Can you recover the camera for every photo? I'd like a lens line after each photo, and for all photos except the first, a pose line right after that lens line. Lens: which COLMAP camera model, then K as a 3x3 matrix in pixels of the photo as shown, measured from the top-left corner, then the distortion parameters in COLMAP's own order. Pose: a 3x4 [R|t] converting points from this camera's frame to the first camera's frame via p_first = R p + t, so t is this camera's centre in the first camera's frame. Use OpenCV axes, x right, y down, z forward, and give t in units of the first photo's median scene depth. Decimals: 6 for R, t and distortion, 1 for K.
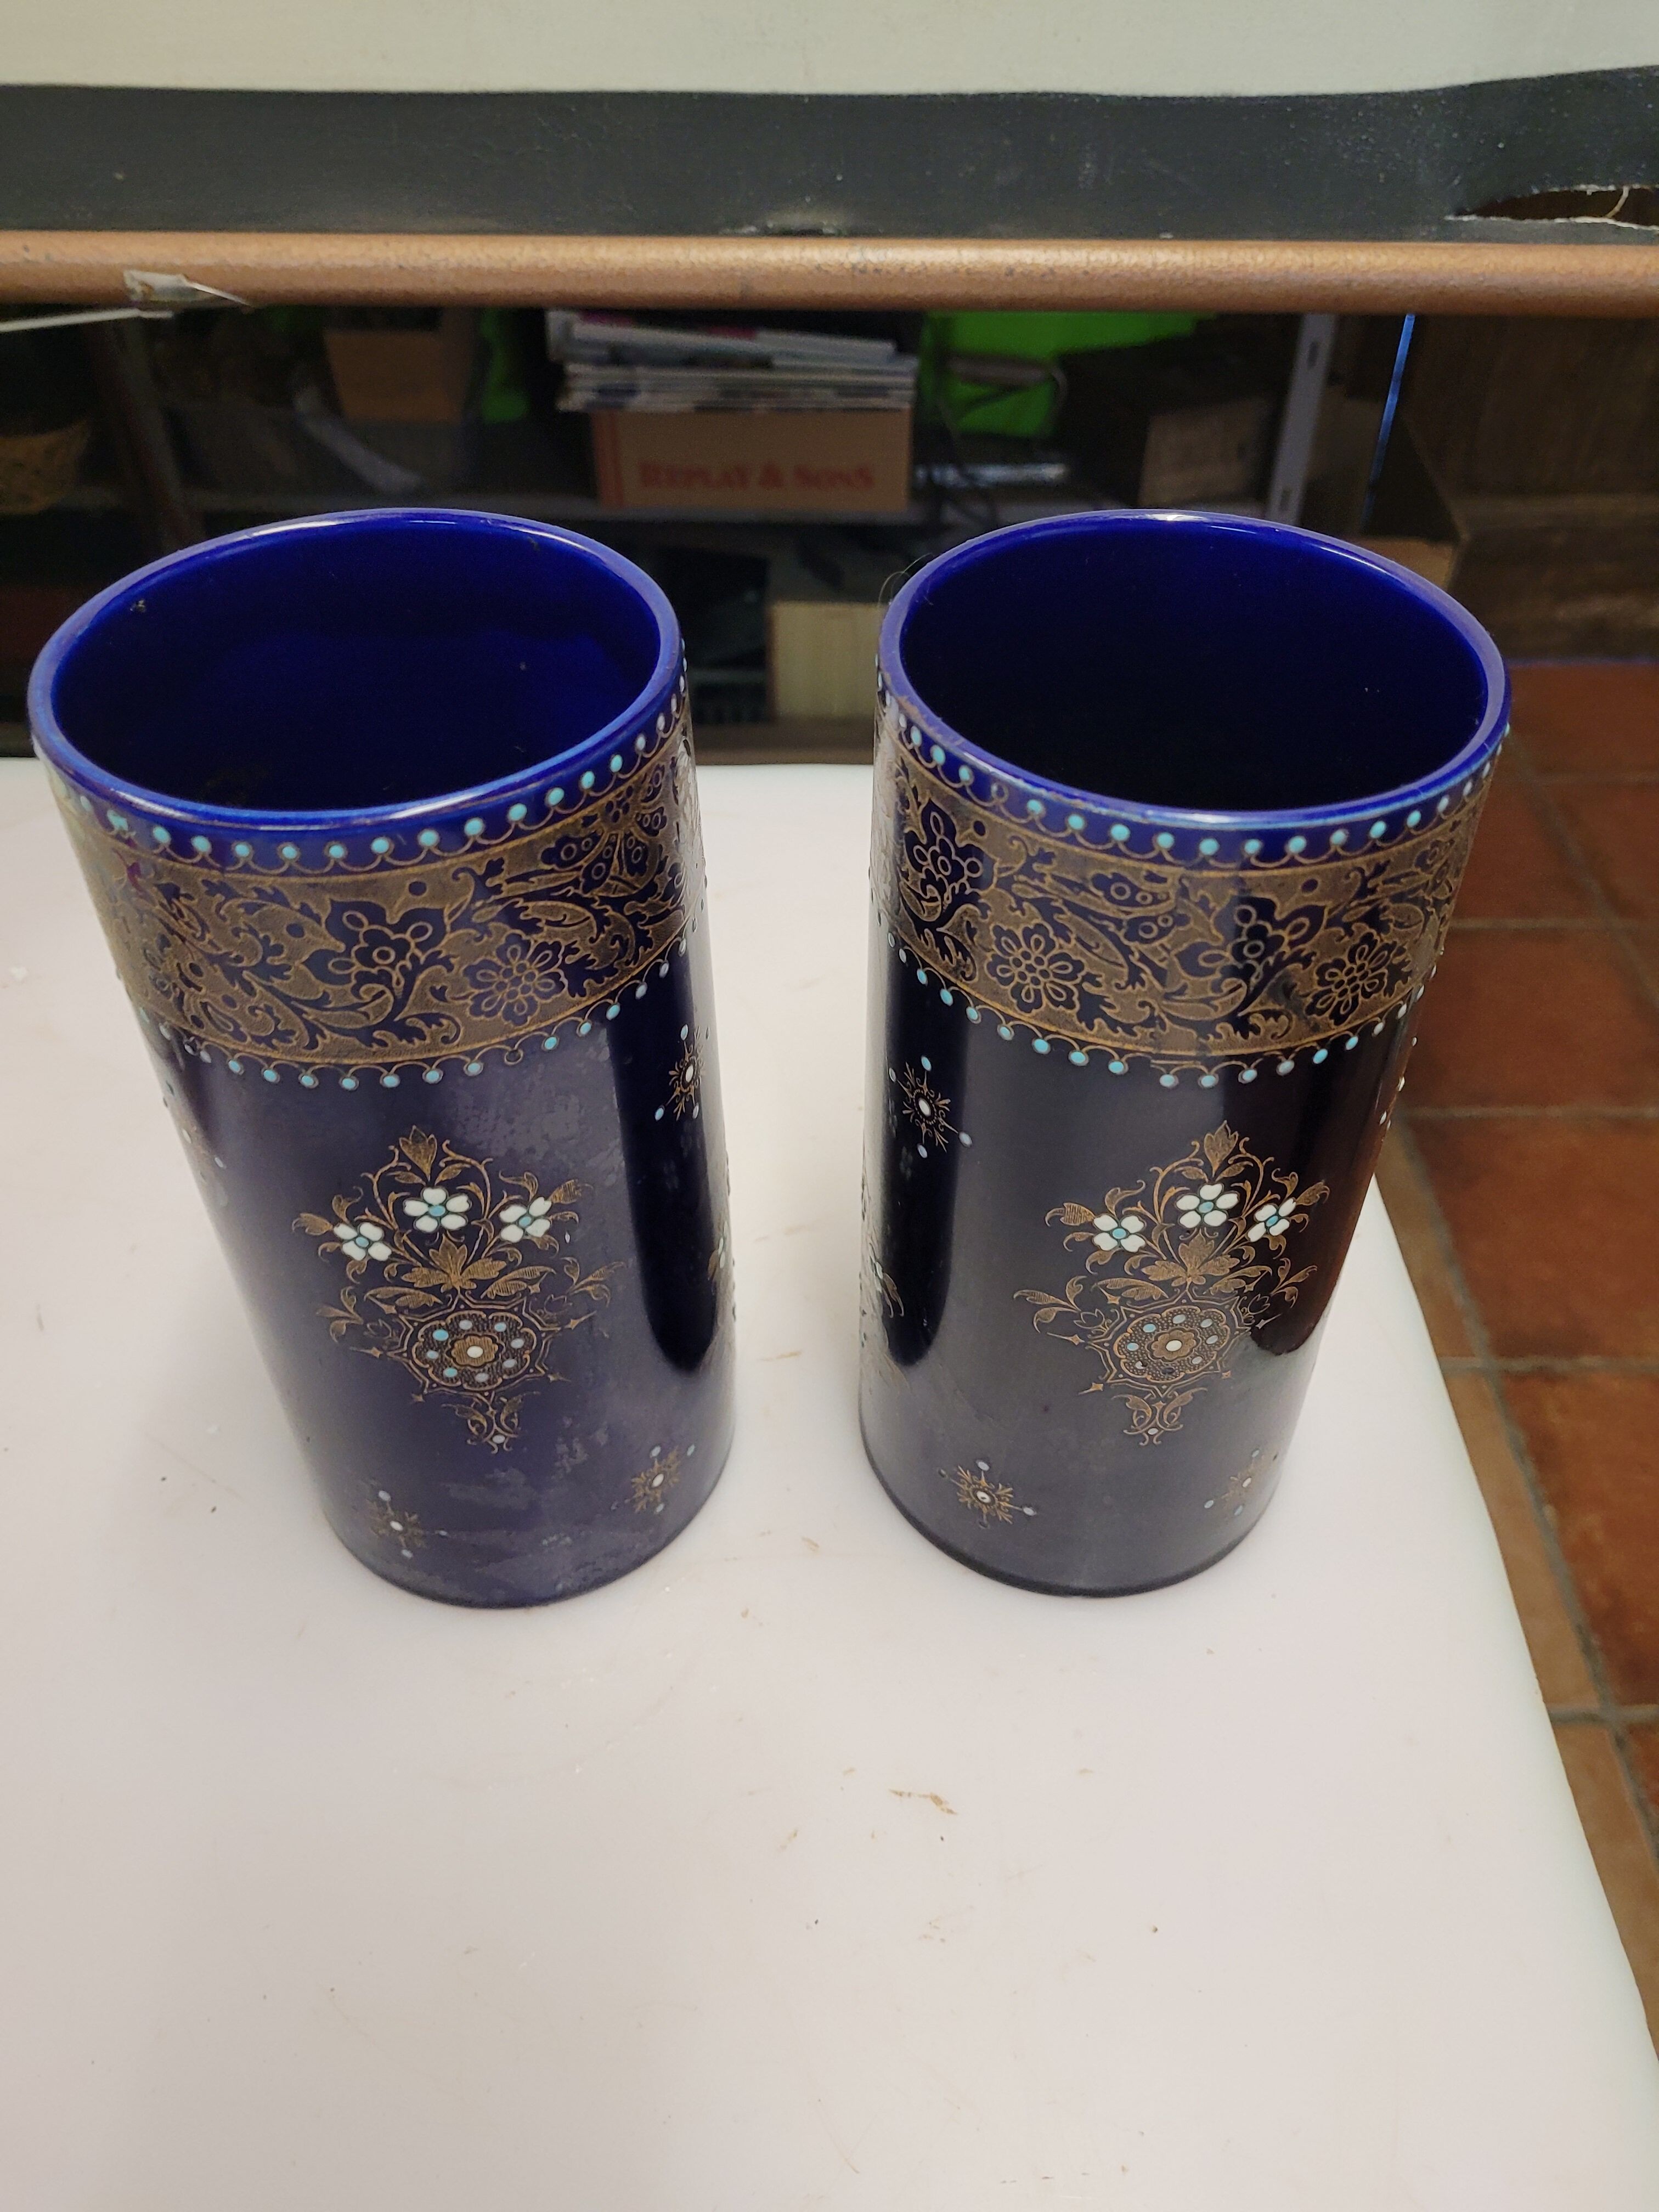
lens RADIAL K [[1658.5, 0, 829.5], [0, 1658.5, 1106.0], [0, 0, 1]] dist [0.033159, 0.001087]
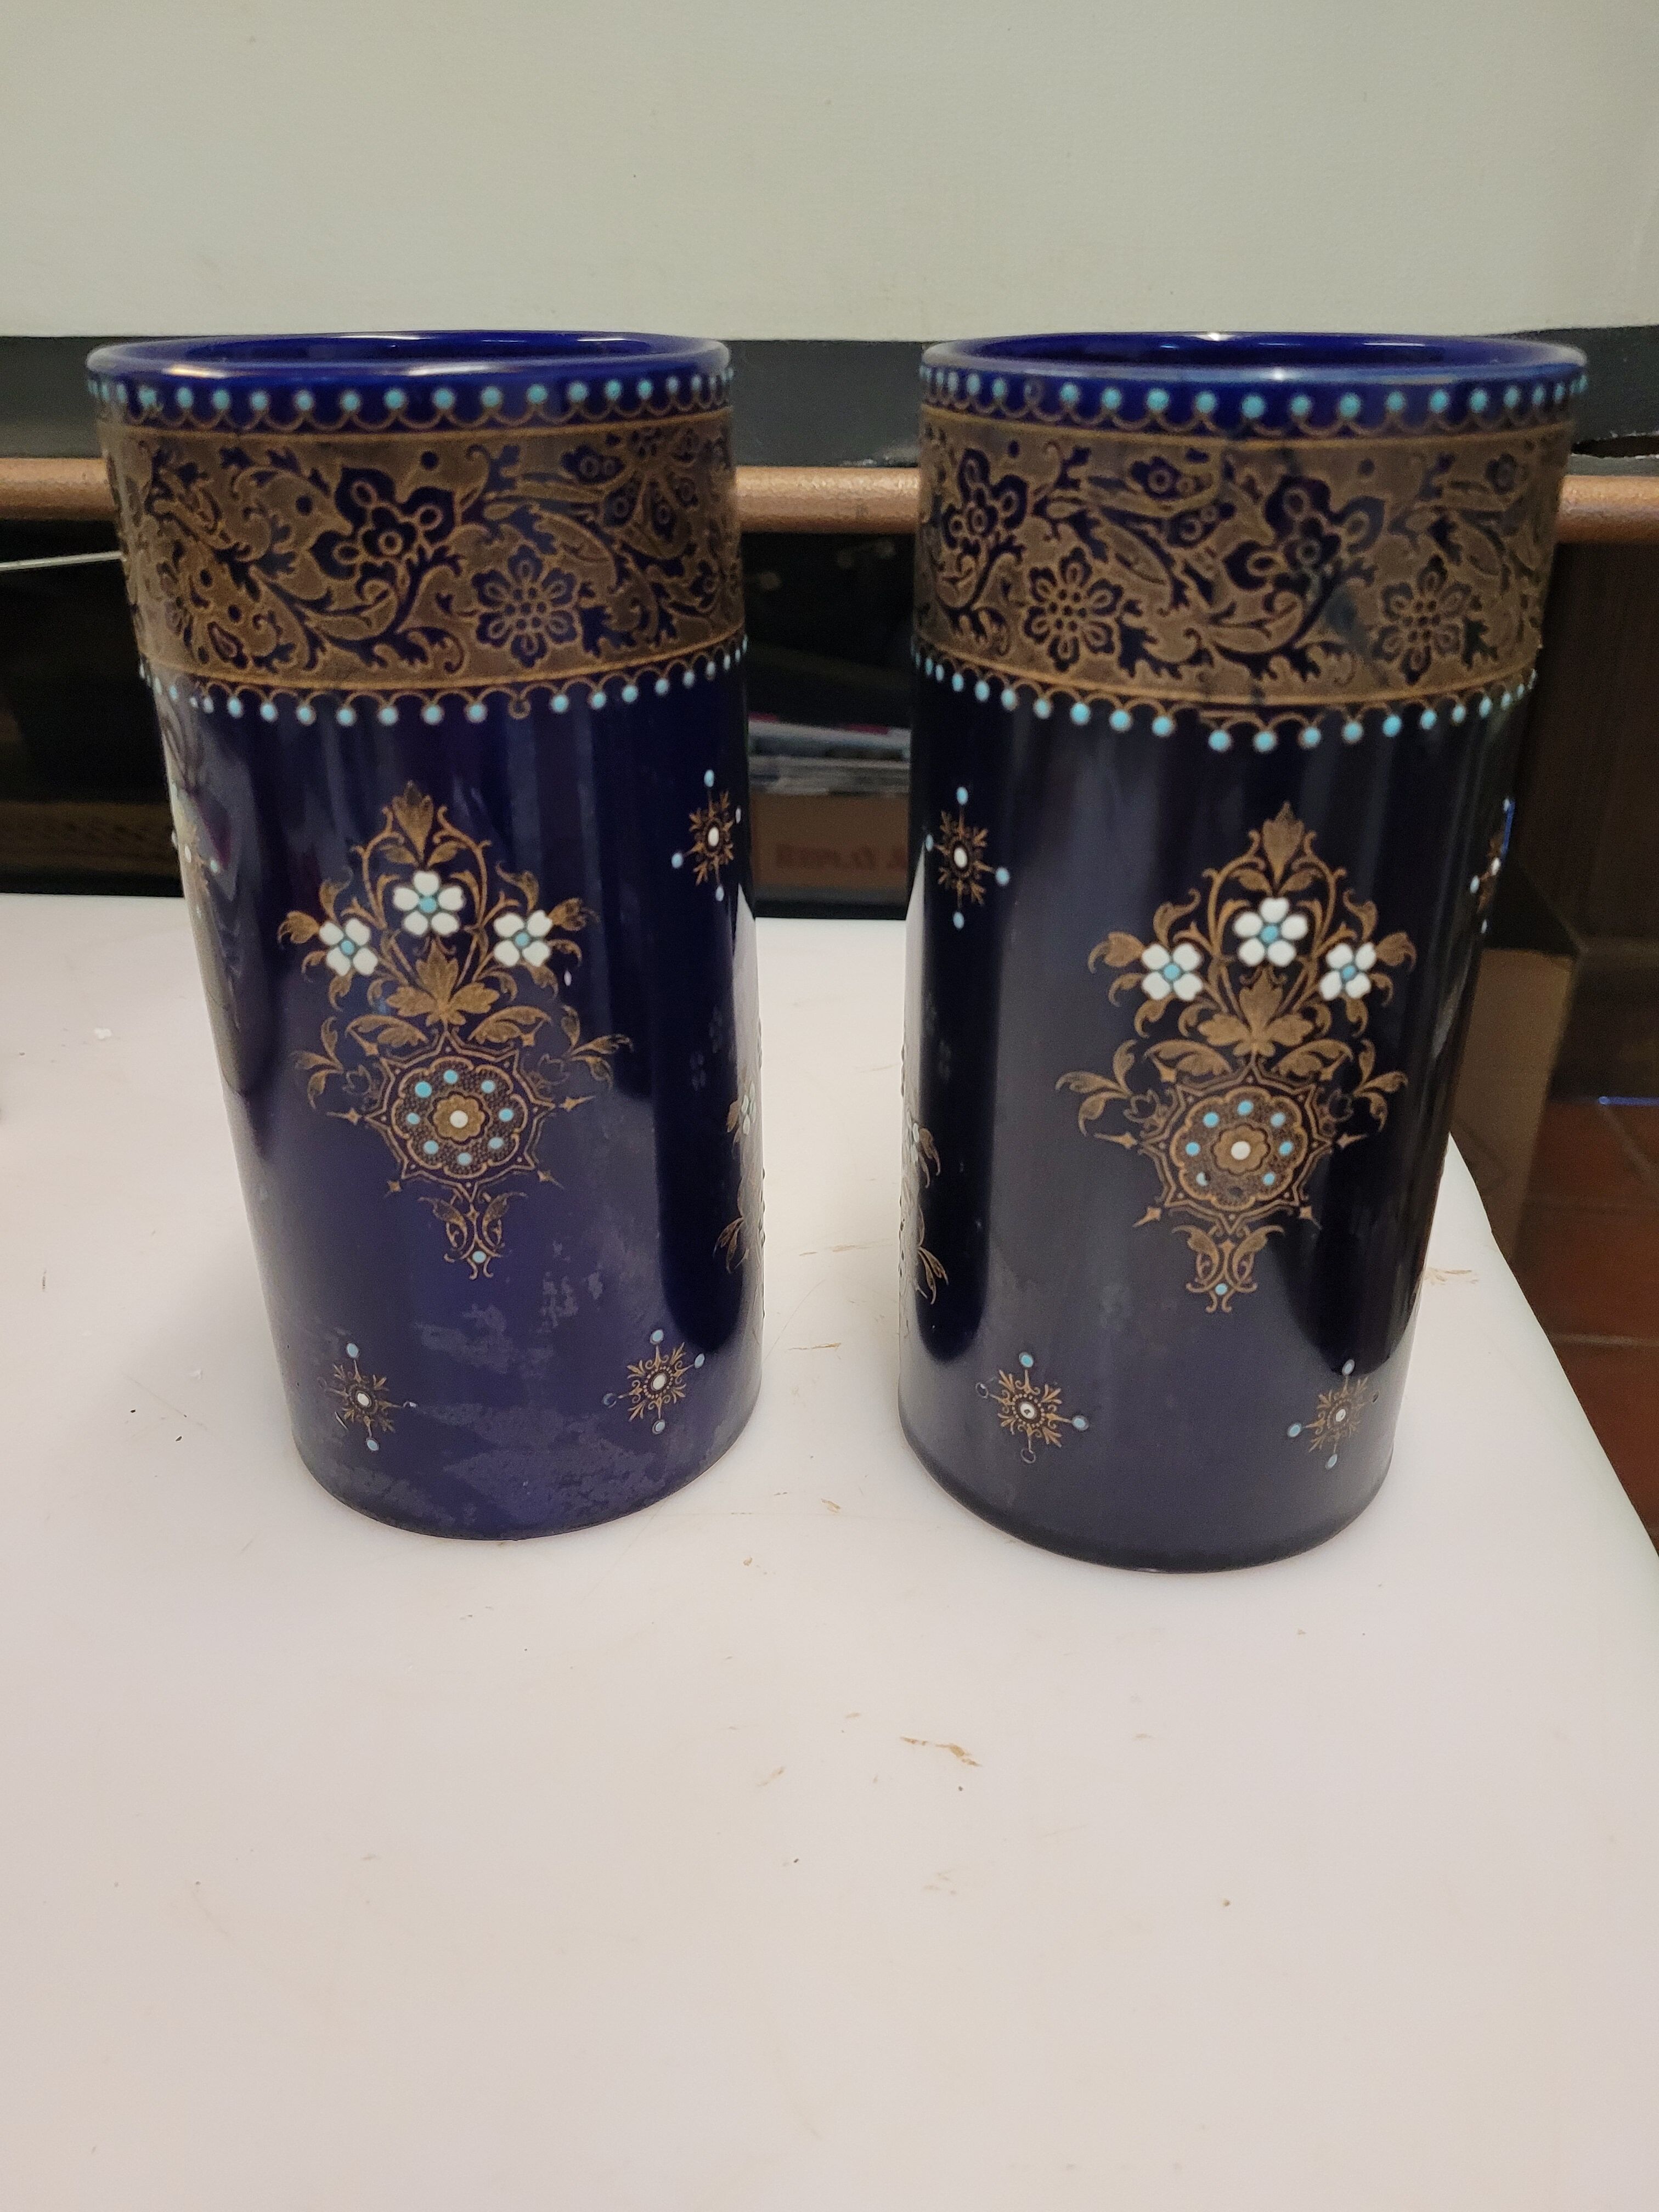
lens RADIAL K [[1653.7, 0, 808.2], [0, 1653.7, 1134.1], [0, 0, 1]] dist [0.034454, 0.001230]
pose [[0.994925, 0.037791, -0.093258, 0.070975], [-0.061918, 0.960483, -0.271363, 0.443474], [0.079317, 0.275760, 0.957949, 0.166224]]
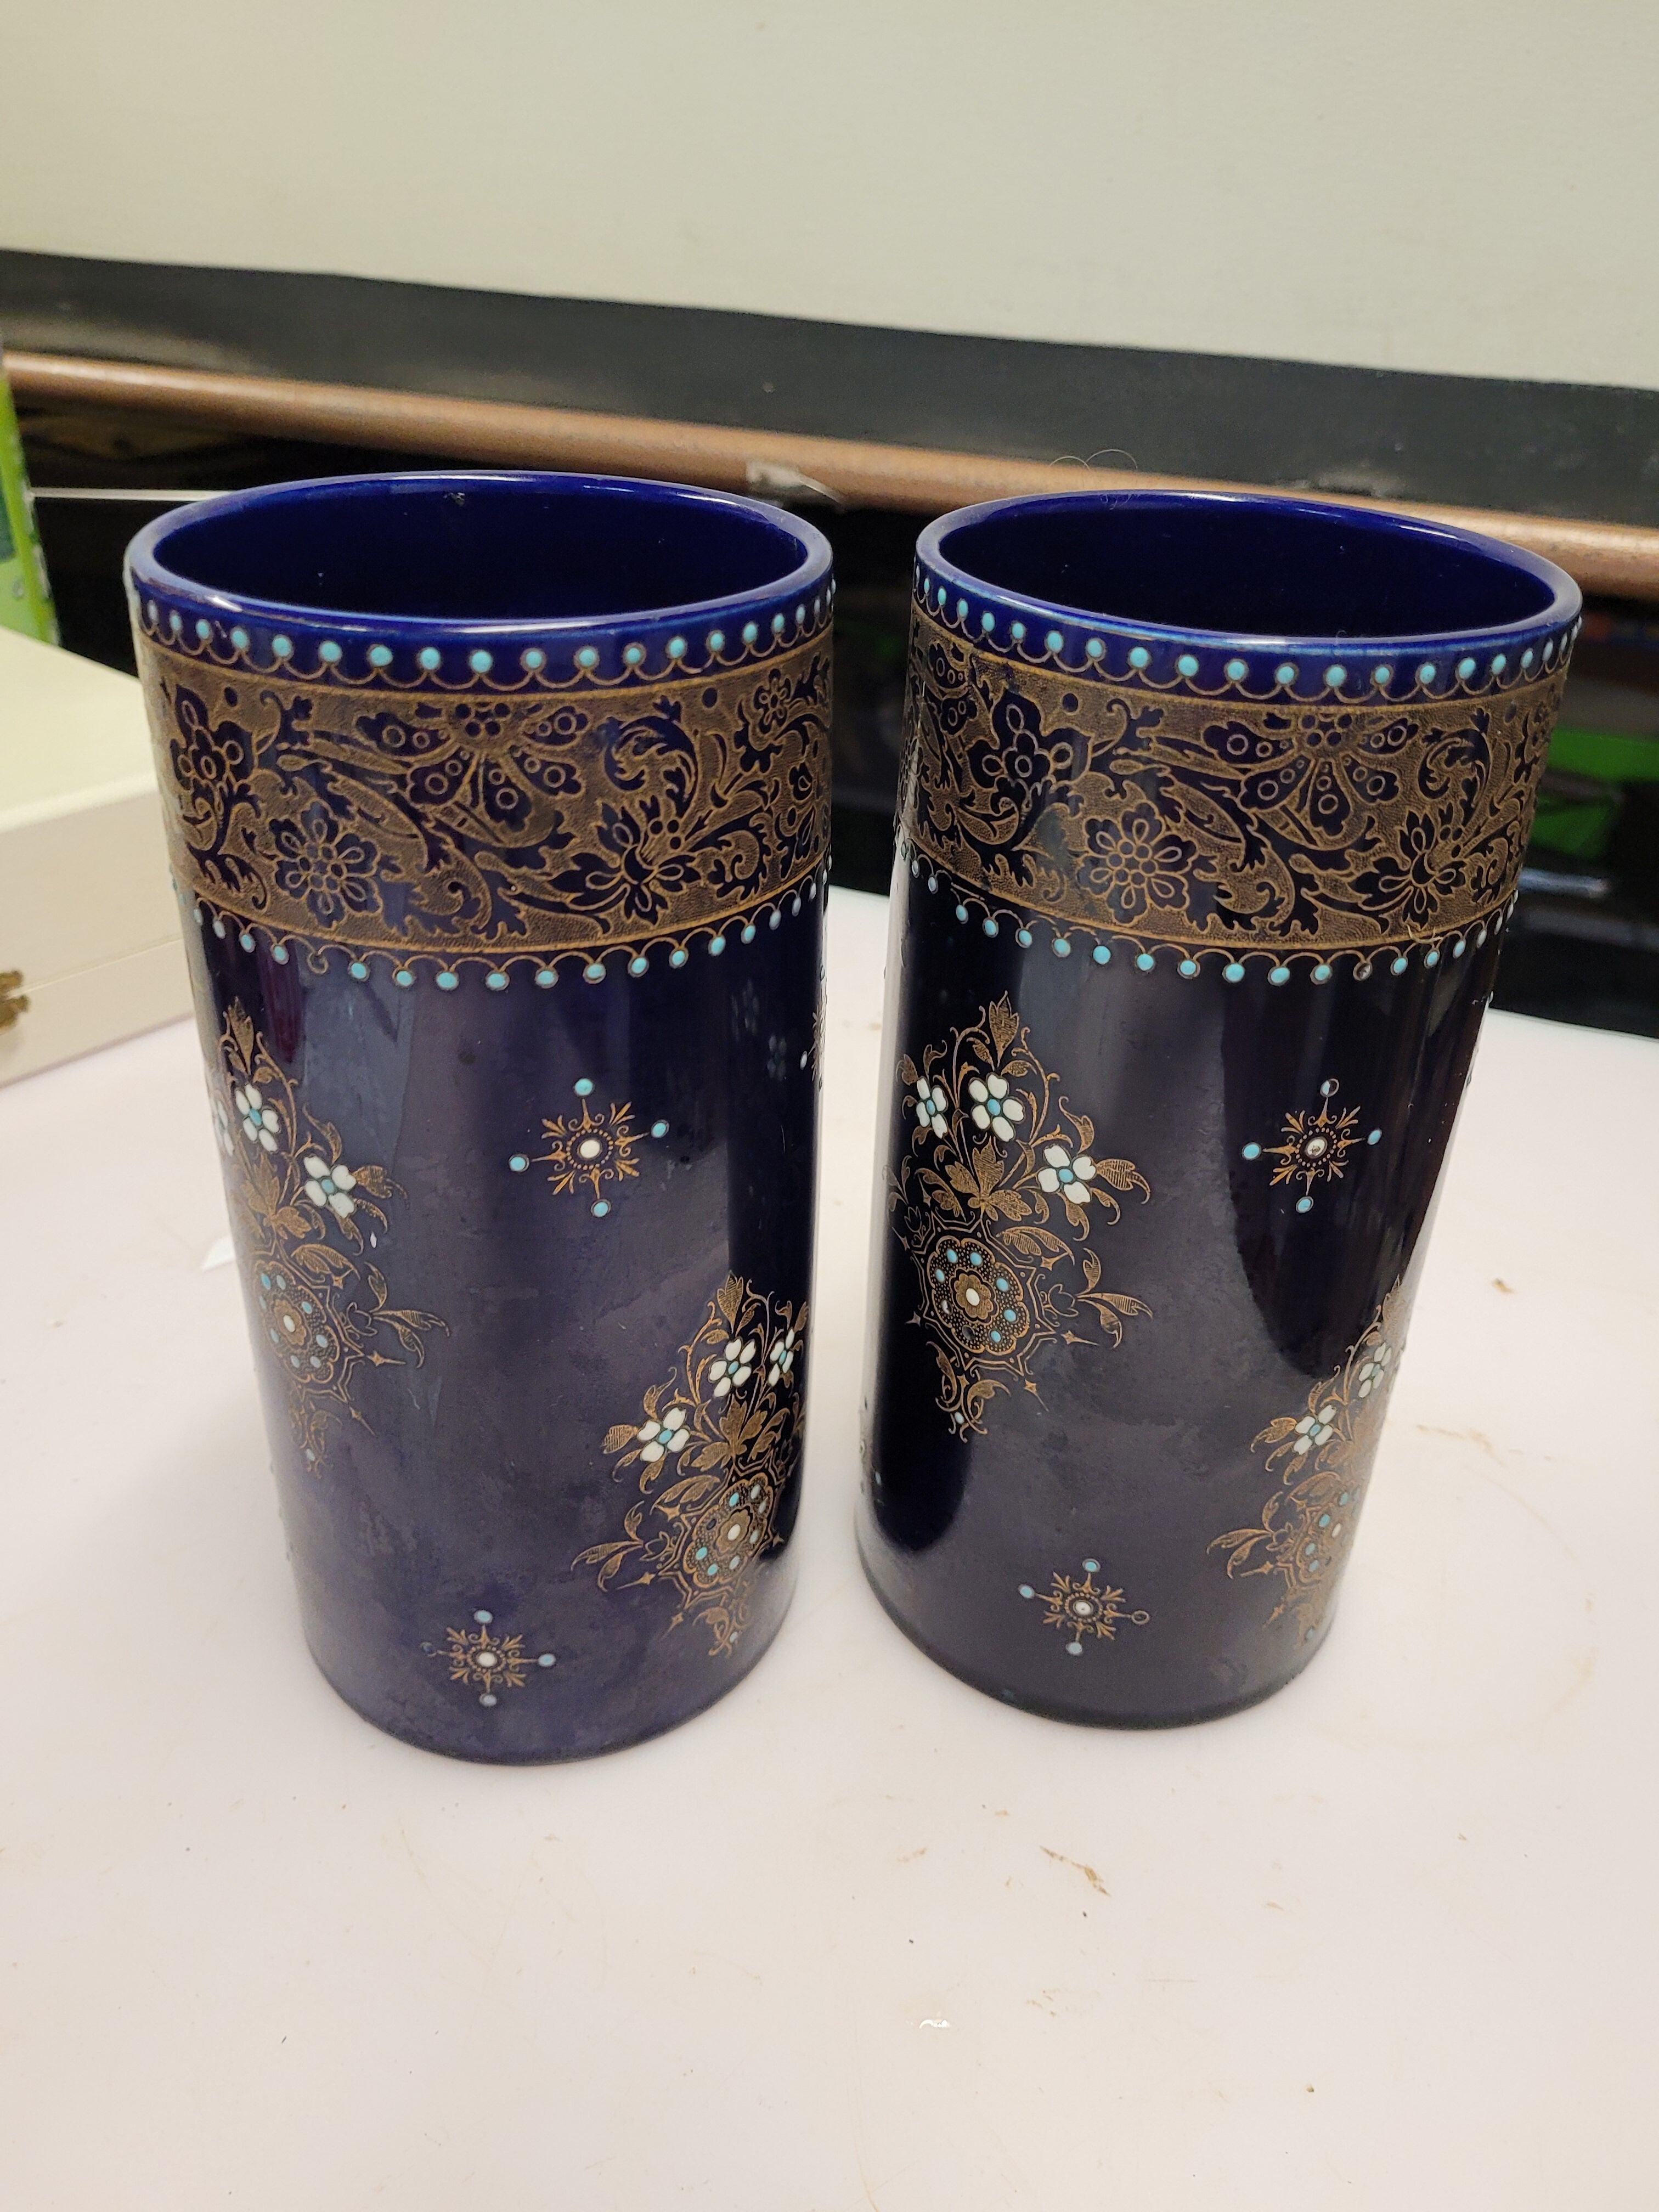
lens RADIAL K [[1658.5, 0, 829.5], [0, 1658.5, 1106.0], [0, 0, 1]] dist [0.033159, 0.001087]
pose [[0.655923, 0.398272, -0.641205, 0.549450], [-0.543021, 0.839016, -0.034347, -0.080065], [0.524302, 0.370717, 0.766600, 0.498977]]
